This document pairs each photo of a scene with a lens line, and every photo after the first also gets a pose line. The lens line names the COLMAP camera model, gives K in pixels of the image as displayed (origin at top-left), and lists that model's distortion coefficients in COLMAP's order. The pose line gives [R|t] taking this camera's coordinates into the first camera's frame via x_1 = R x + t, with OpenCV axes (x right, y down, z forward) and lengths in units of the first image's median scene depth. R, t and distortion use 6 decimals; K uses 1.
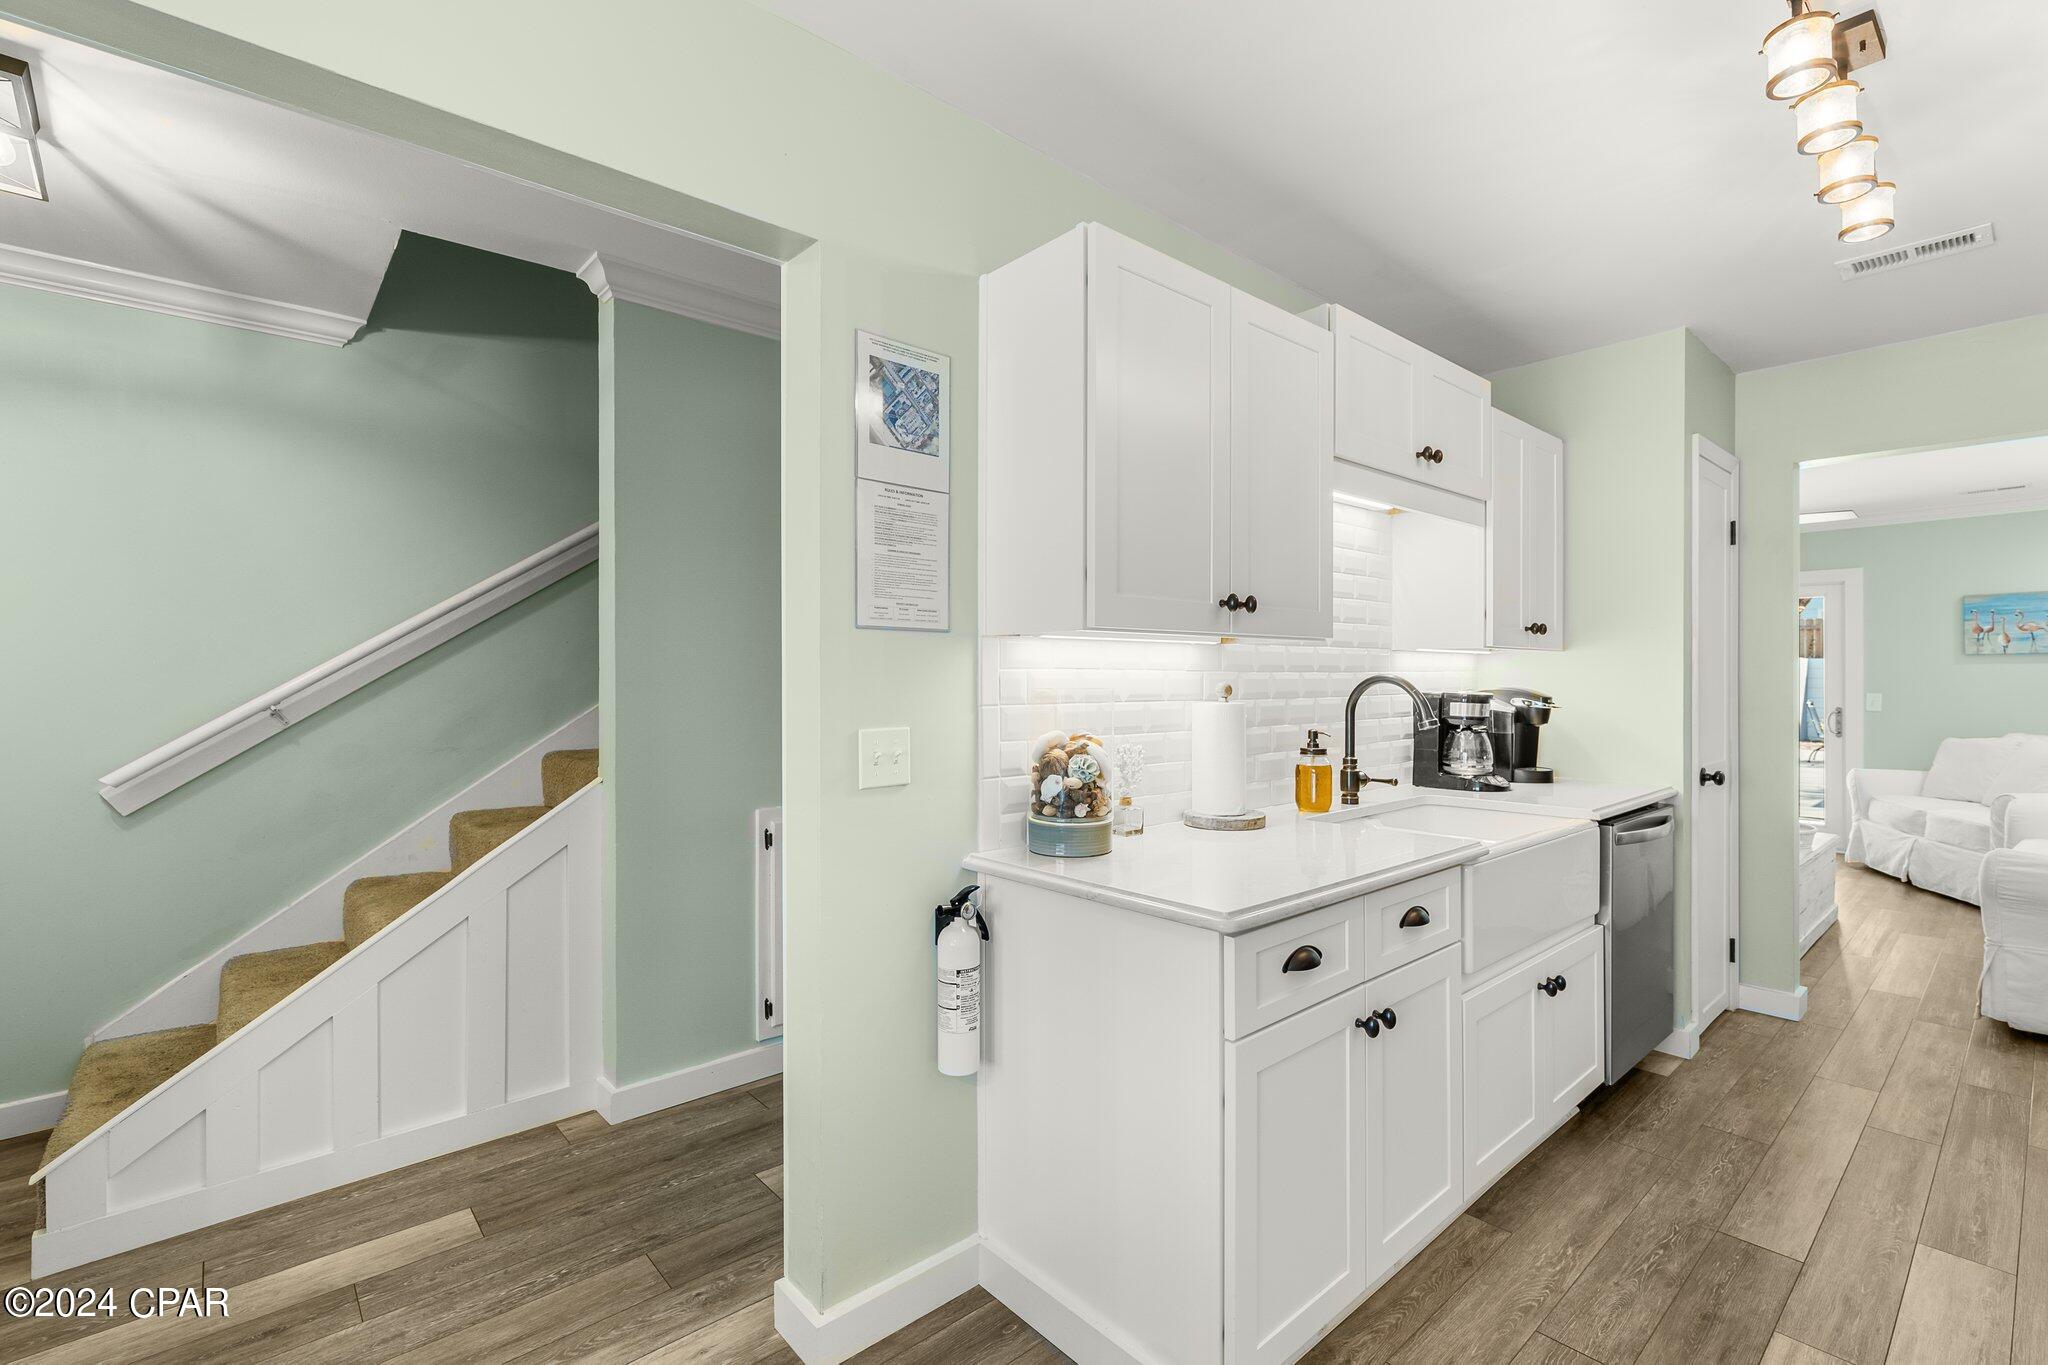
lens RADIAL K [[903.0, 0, 1000.8], [0, 903.0, 678.5], [0, 0, 1]] dist [0.003060, -0.000570]
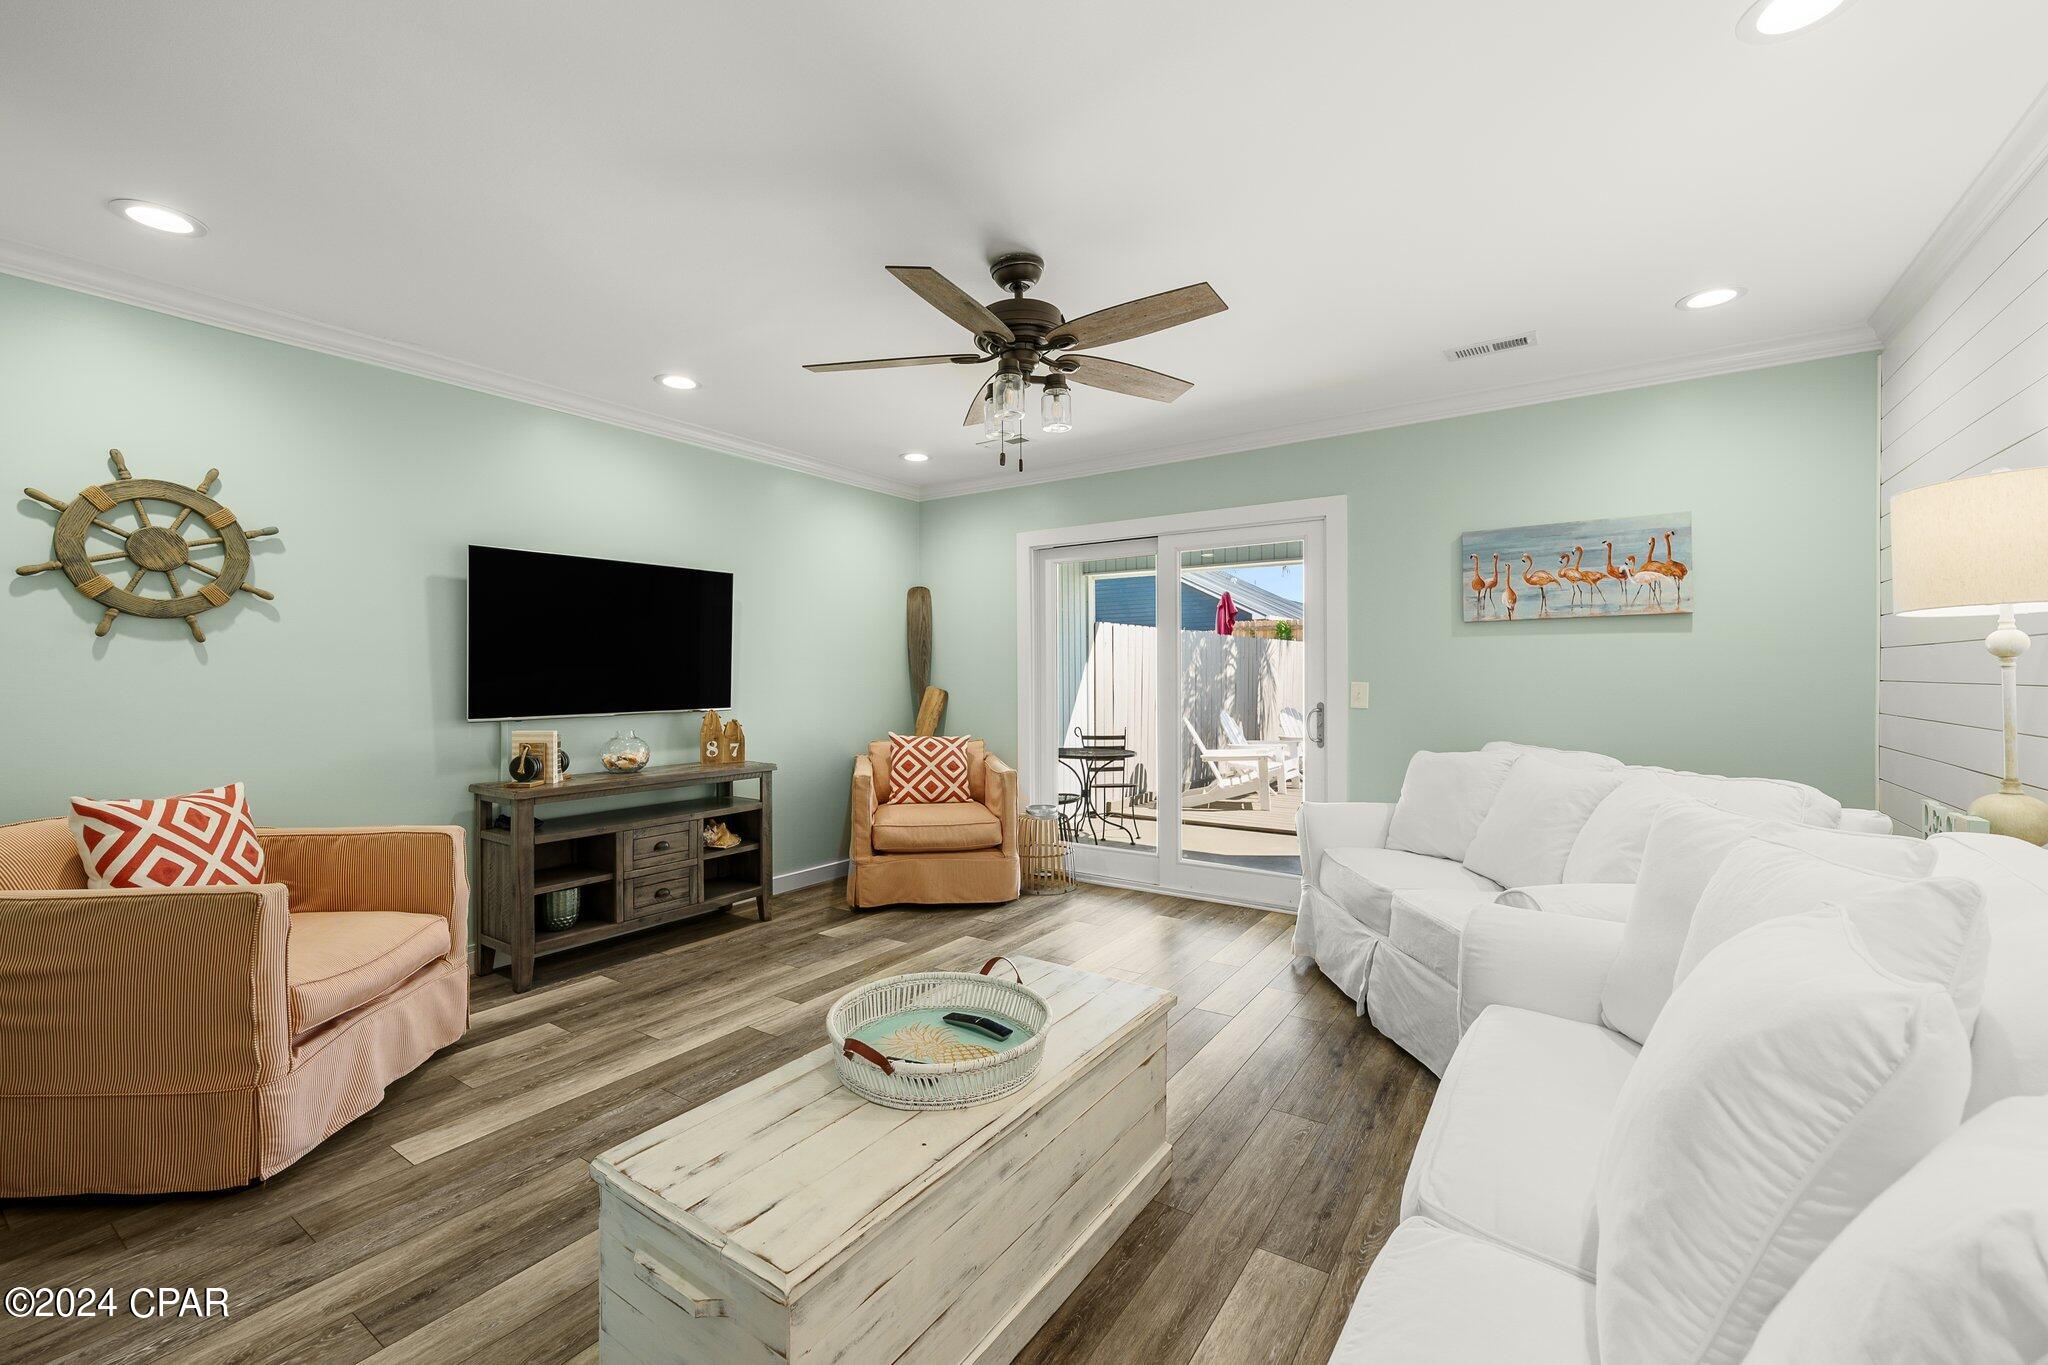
lens RADIAL K [[849.4, 0, 1016.6], [0, 849.4, 676.7], [0, 0, 1]] dist [-0.000587, 0.000015]
pose [[0.964623, -0.002546, 0.263621, 1.118387], [0.002008, 0.999995, 0.002311, 0.021917], [-0.263626, -0.001700, 0.964624, 0.930082]]
